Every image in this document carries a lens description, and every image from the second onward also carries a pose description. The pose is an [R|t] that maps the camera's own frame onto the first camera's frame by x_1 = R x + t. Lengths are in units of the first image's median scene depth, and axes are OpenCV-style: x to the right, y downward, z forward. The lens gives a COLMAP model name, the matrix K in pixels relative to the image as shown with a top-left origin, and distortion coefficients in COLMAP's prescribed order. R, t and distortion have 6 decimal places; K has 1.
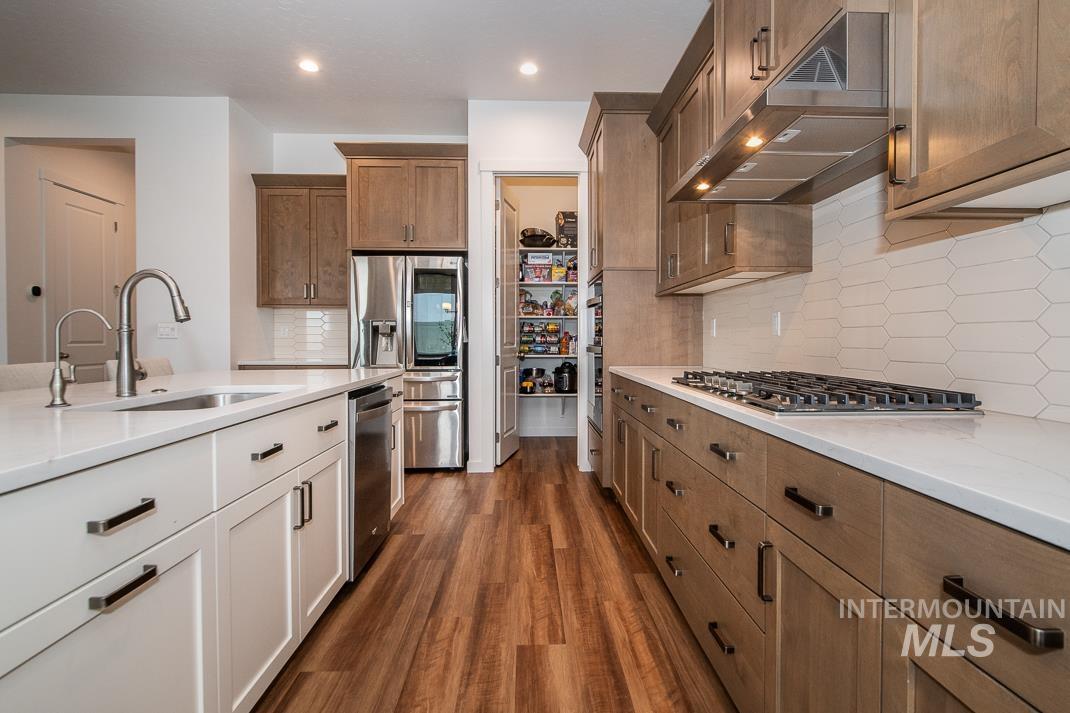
lens RADIAL K [[522.1, 0, 538.4], [0, 522.1, 343.7], [0, 0, 1]] dist [0.000268, 0.000004]
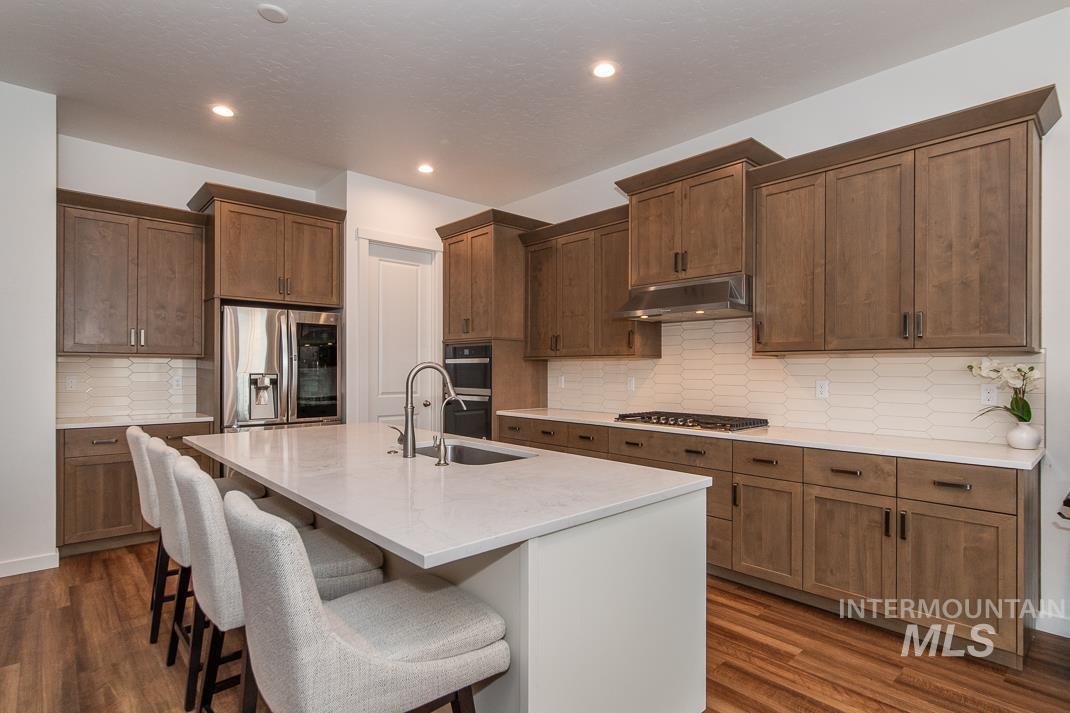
lens RADIAL K [[538.7, 0, 534.6], [0, 538.7, 368.8], [0, 0, 1]] dist [-0.001262, -0.000182]
pose [[0.760355, 0.001377, 0.649506, -0.562371], [0.003147, 0.999978, -0.005804, -0.045560], [-0.649500, 0.006457, 0.760334, -0.100946]]
